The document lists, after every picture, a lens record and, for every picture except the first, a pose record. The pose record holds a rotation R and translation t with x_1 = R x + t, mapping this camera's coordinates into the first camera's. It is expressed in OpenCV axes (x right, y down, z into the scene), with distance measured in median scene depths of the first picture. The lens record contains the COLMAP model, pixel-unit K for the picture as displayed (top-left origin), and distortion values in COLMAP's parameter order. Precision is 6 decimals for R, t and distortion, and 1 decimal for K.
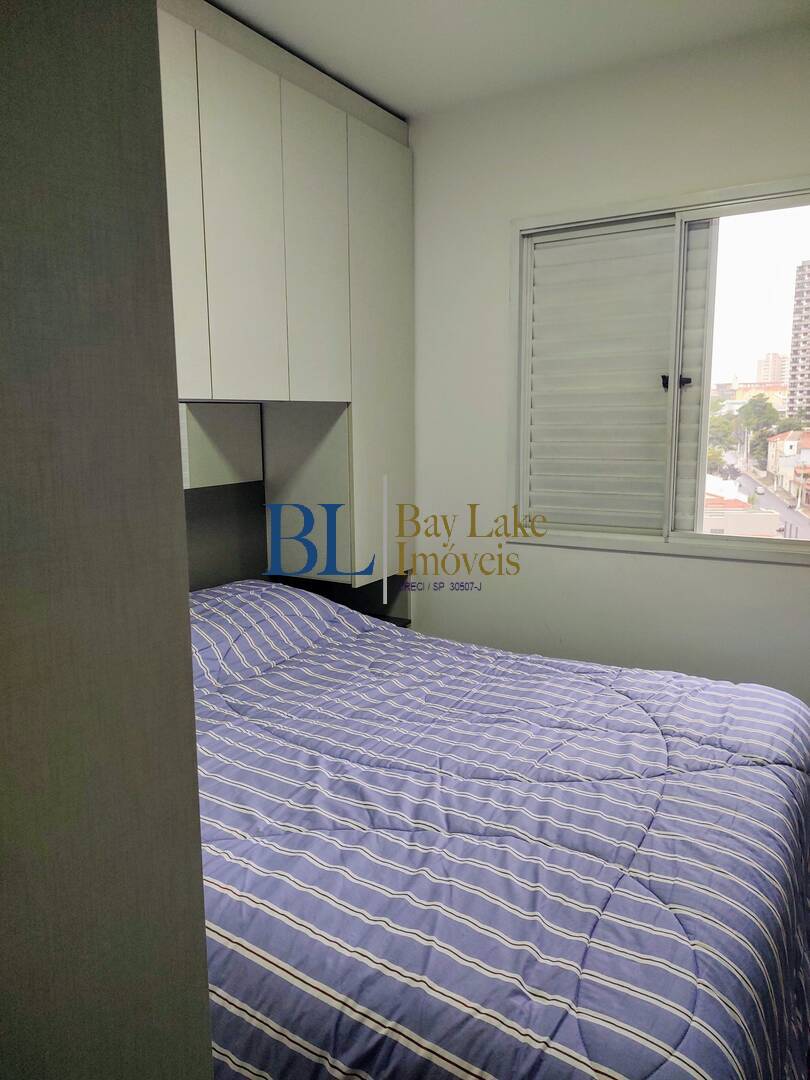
lens RADIAL K [[769.5, 0, 405.7], [0, 769.5, 541.4], [0, 0, 1]] dist [0.014311, -0.014556]
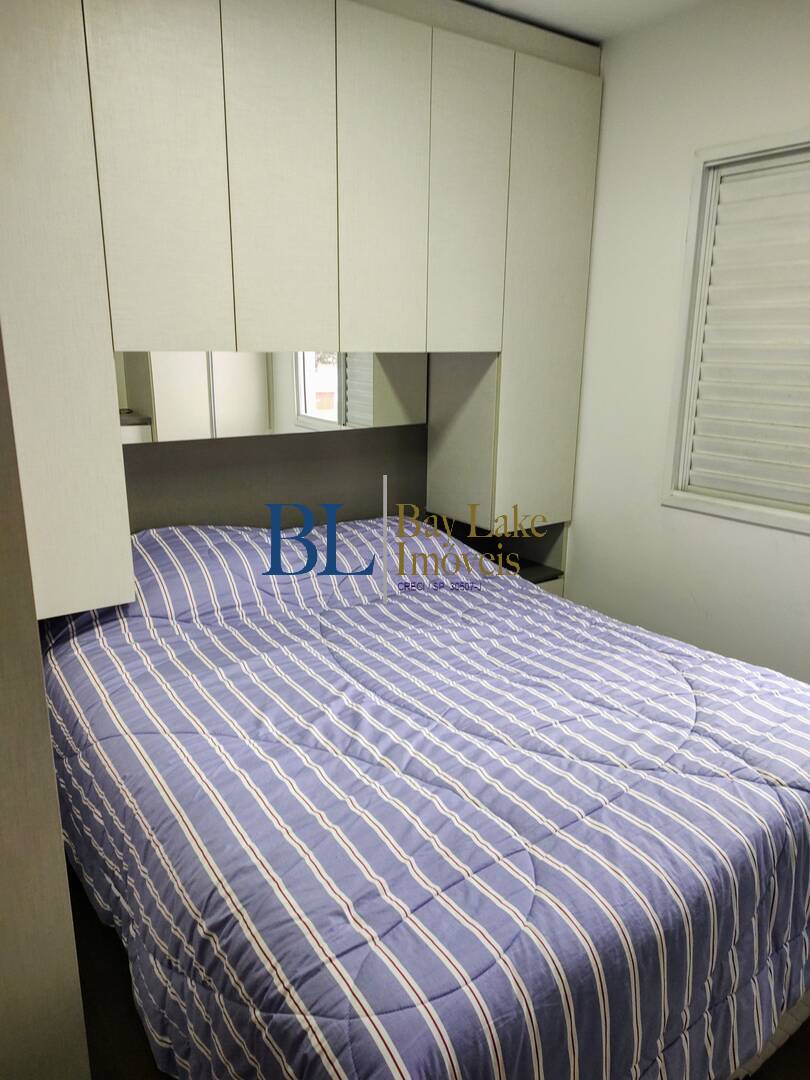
lens RADIAL K [[769.5, 0, 405.0], [0, 769.5, 537.4], [0, 0, 1]] dist [0.014311, -0.014556]
pose [[0.920702, 0.117072, -0.372293, 0.299079], [-0.083330, 0.990919, 0.105528, -0.049687], [0.381267, -0.066137, 0.922096, 0.008761]]
